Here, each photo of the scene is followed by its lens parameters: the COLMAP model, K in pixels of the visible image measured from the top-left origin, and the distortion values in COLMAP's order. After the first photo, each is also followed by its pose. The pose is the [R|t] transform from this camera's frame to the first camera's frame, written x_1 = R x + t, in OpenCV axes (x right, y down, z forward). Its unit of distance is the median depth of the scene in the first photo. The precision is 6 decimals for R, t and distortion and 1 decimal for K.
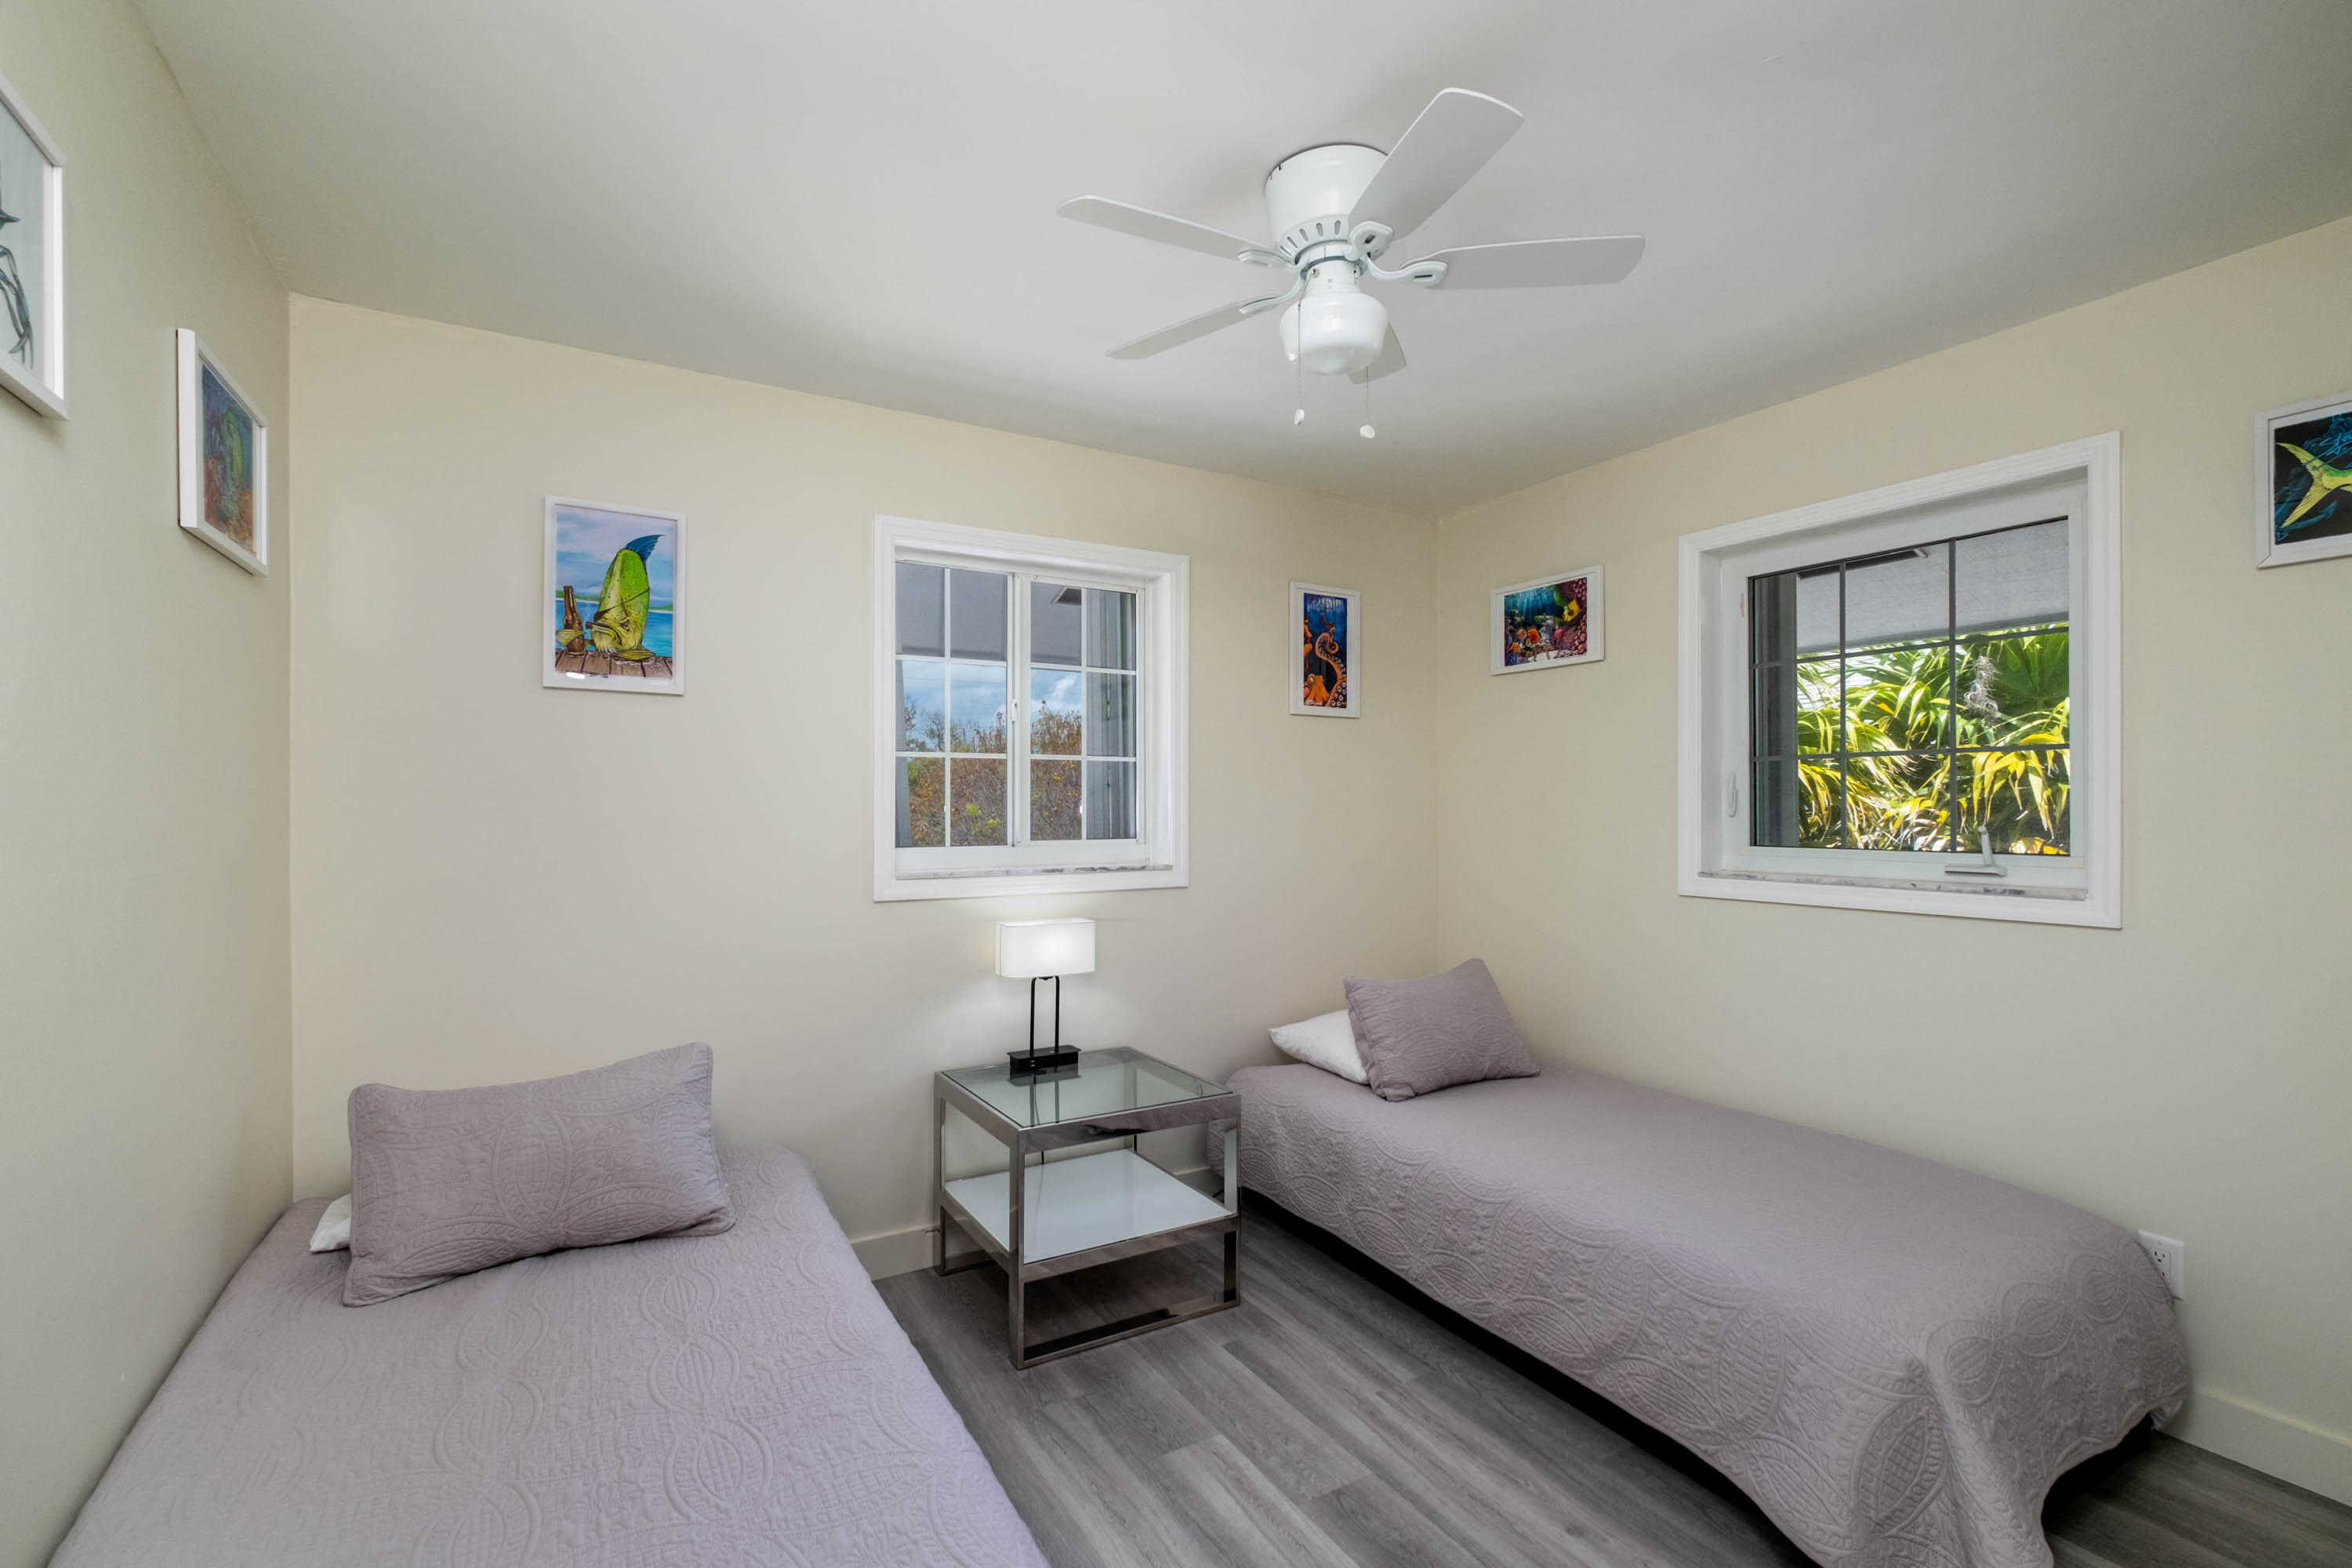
lens RADIAL K [[1005.9, 0, 1176.0], [0, 1005.9, 784.0], [0, 0, 1]] dist [-0.012498, 0.000436]
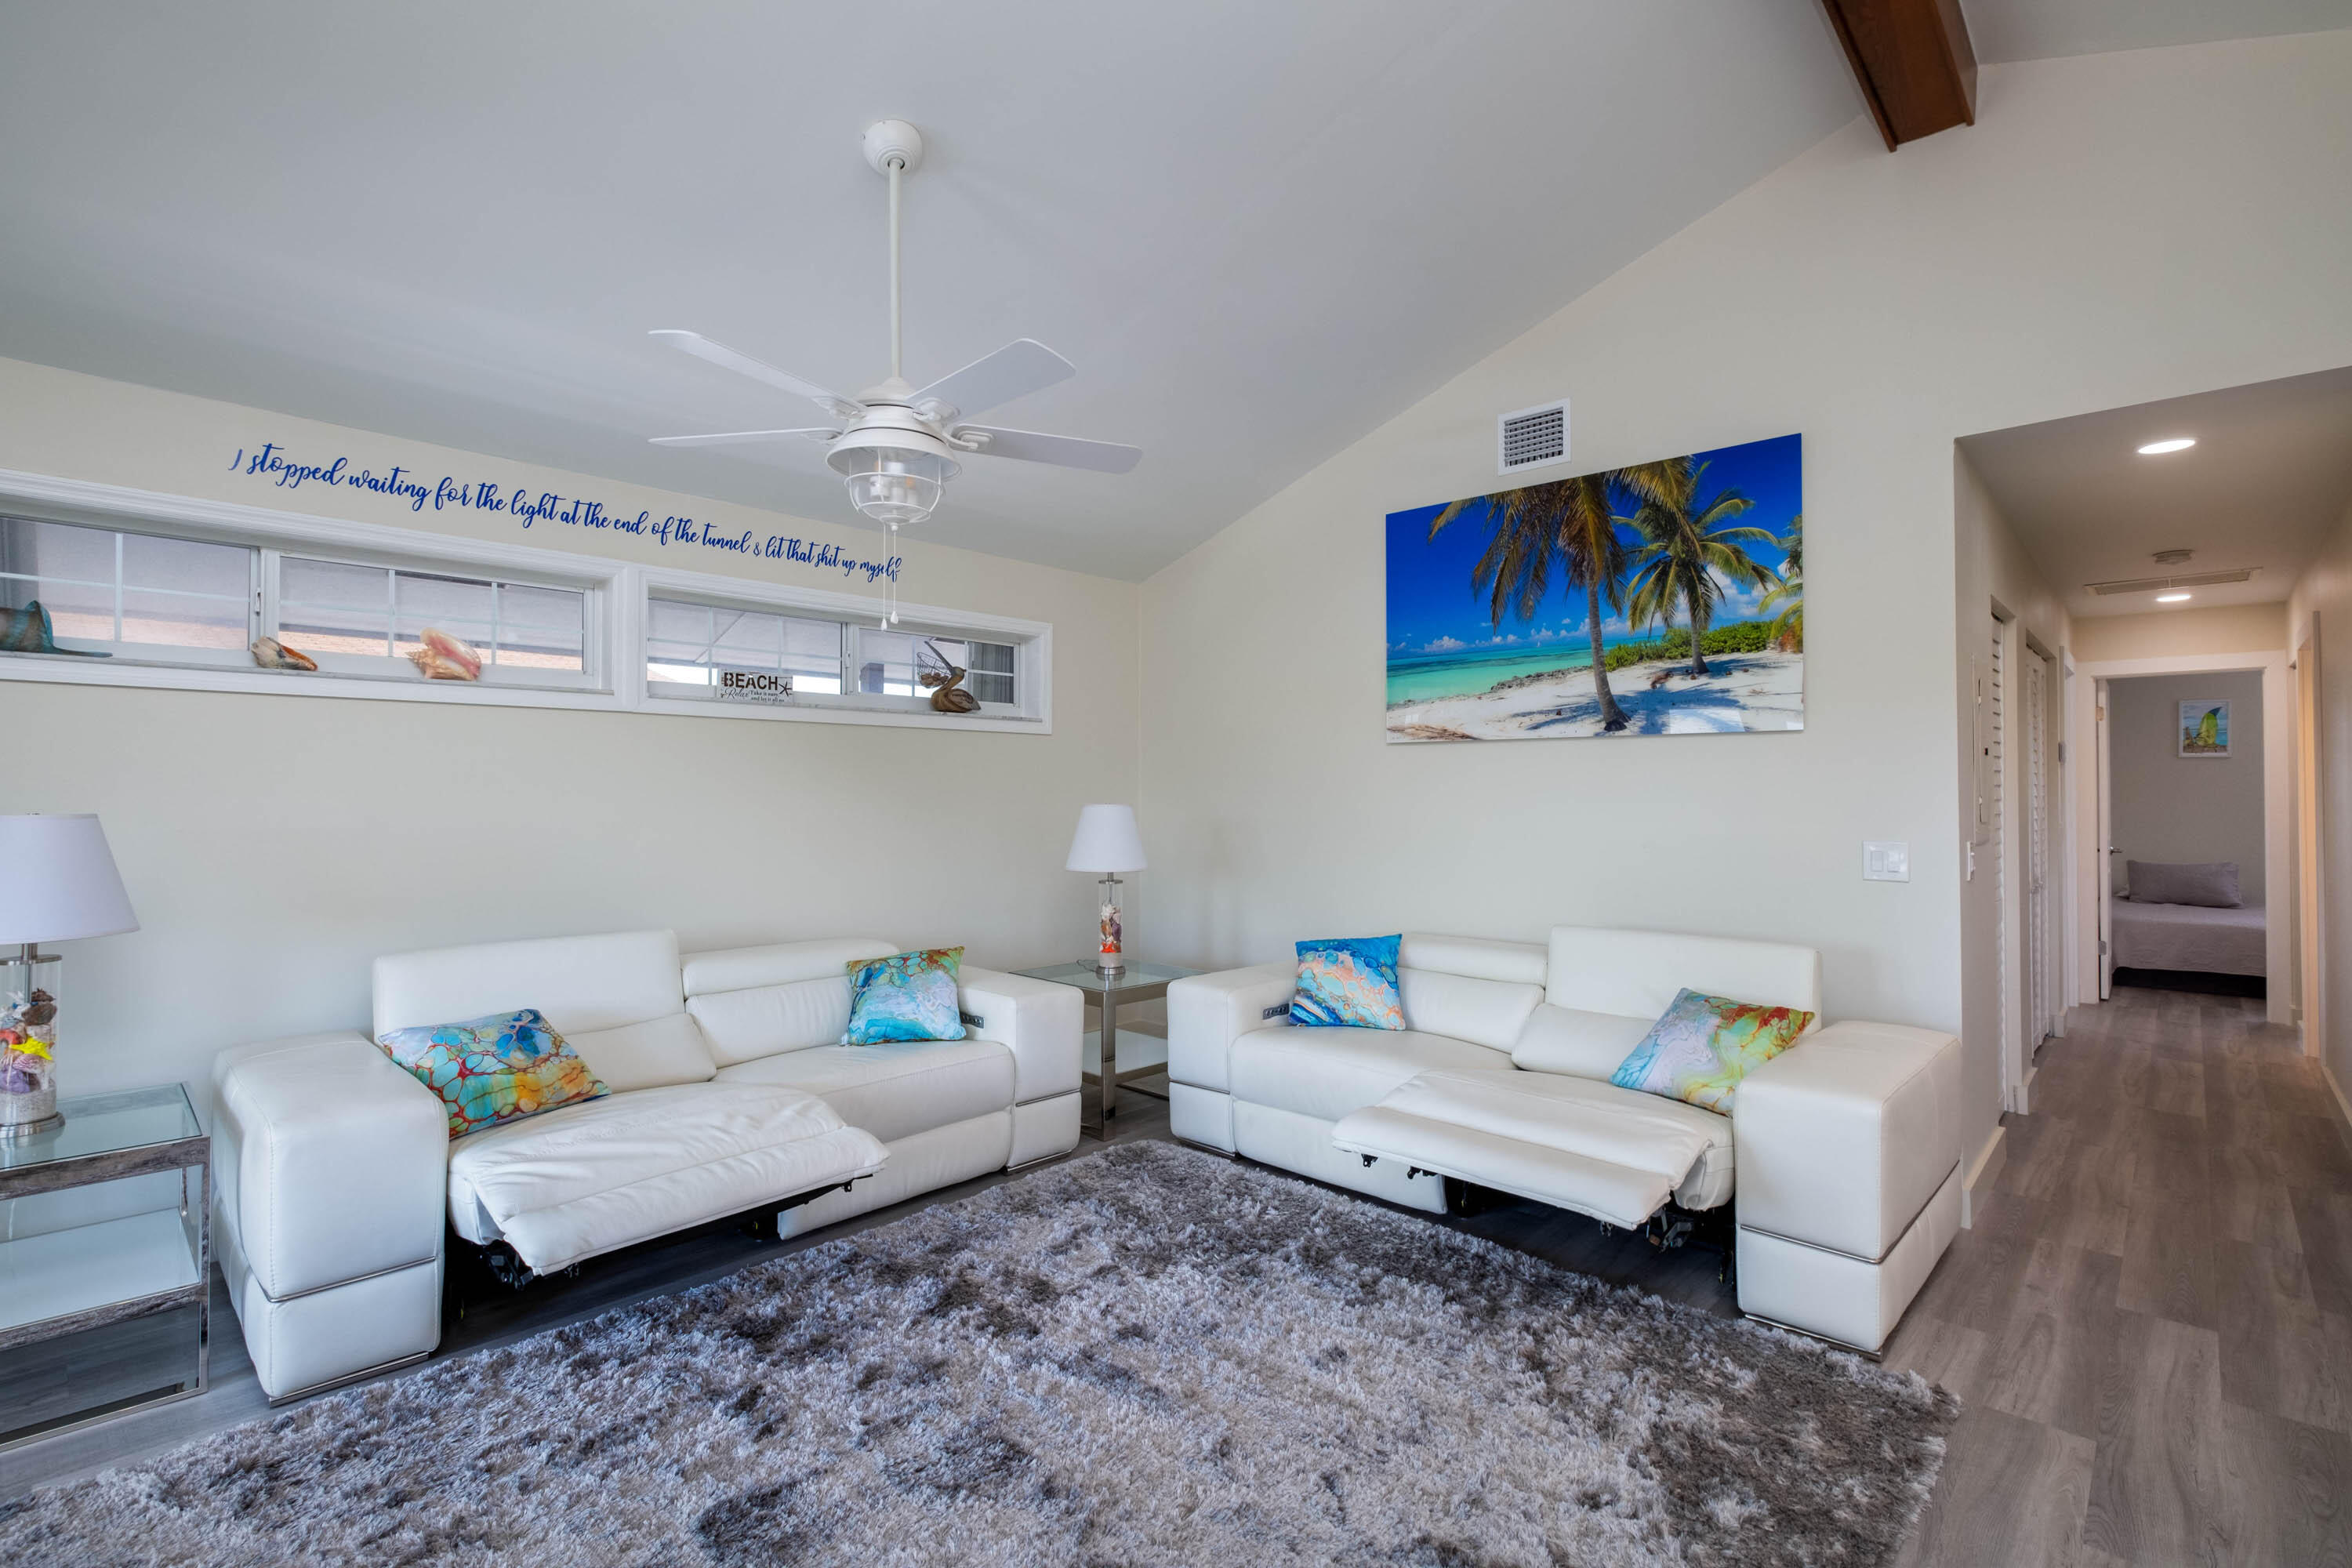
lens RADIAL K [[1066.8, 0, 1176.0], [0, 1066.8, 784.0], [0, 0, 1]] dist [0.003038, 0.000623]
pose [[0.274263, -0.008233, -0.961620, 1.853971], [0.010035, 0.999933, -0.005699, -0.020982], [0.961603, -0.008087, 0.274327, -3.148377]]
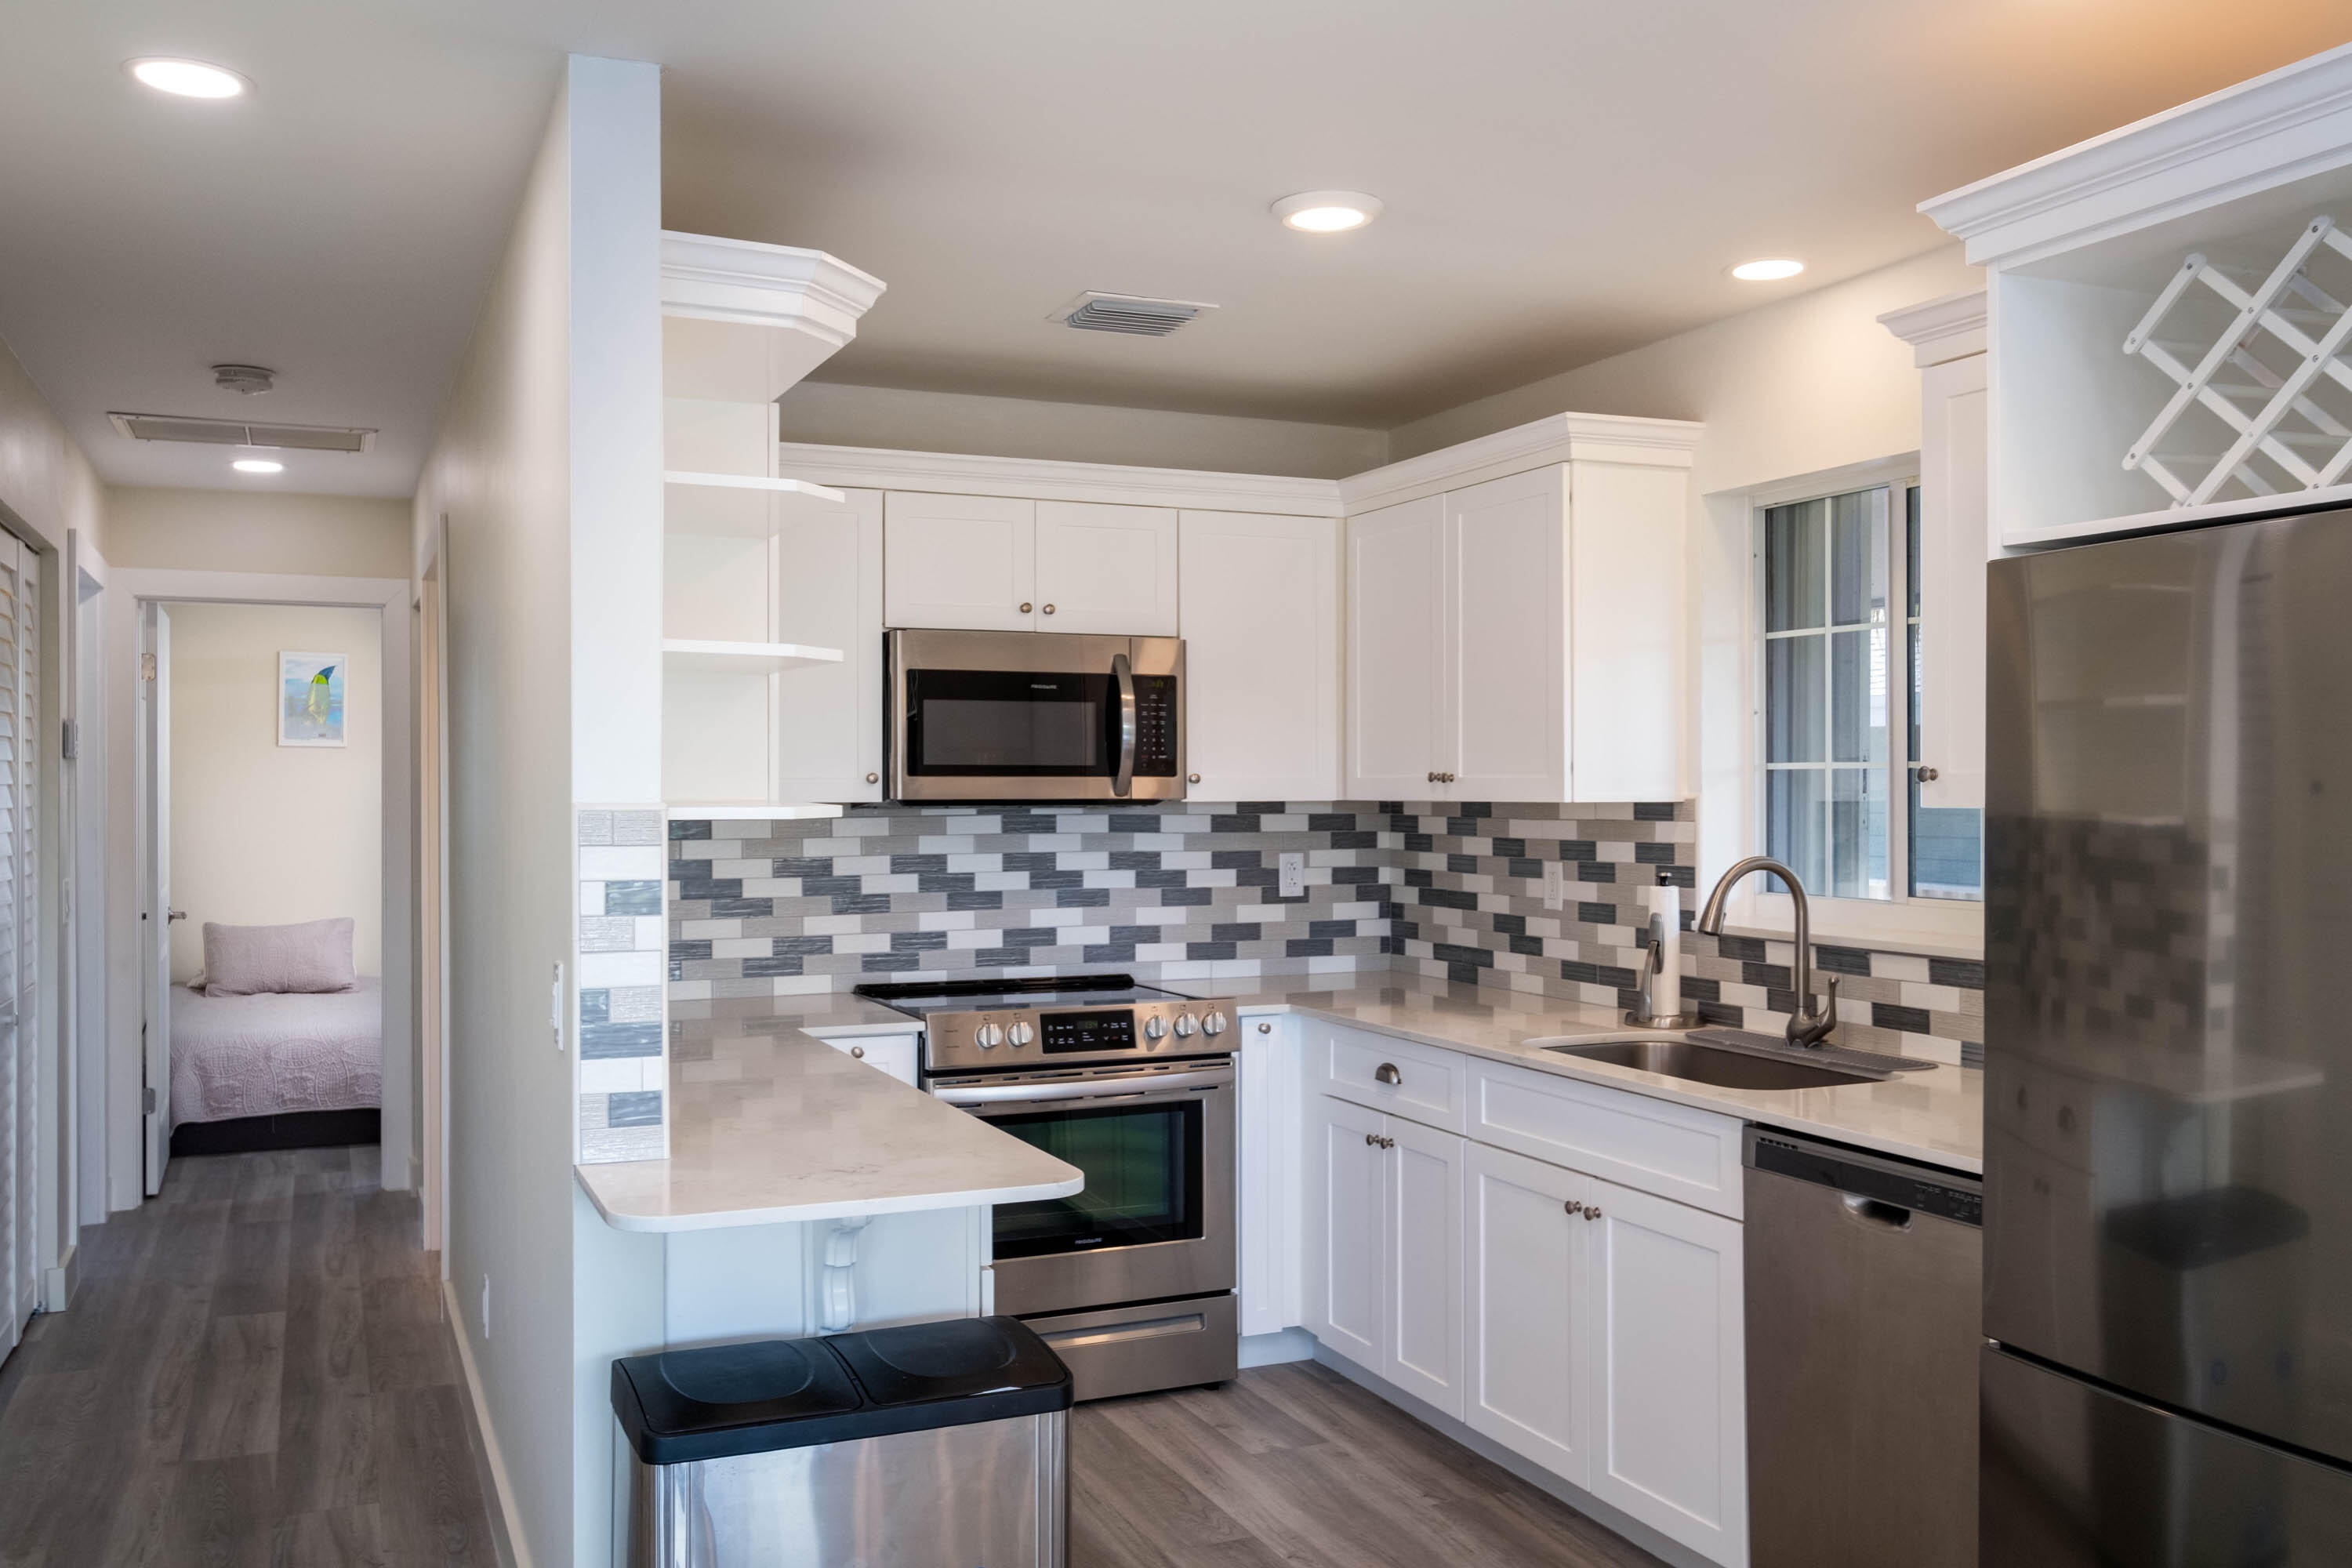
lens RADIAL K [[1990.4, 0, 1176.0], [0, 1990.4, 784.0], [0, 0, 1]] dist [0.077597, -0.000512]
pose [[0.991574, 0.000605, -0.129537, 1.636606], [0.000468, 0.999966, 0.008249, -0.052314], [0.129537, -0.008240, 0.991540, -2.717901]]
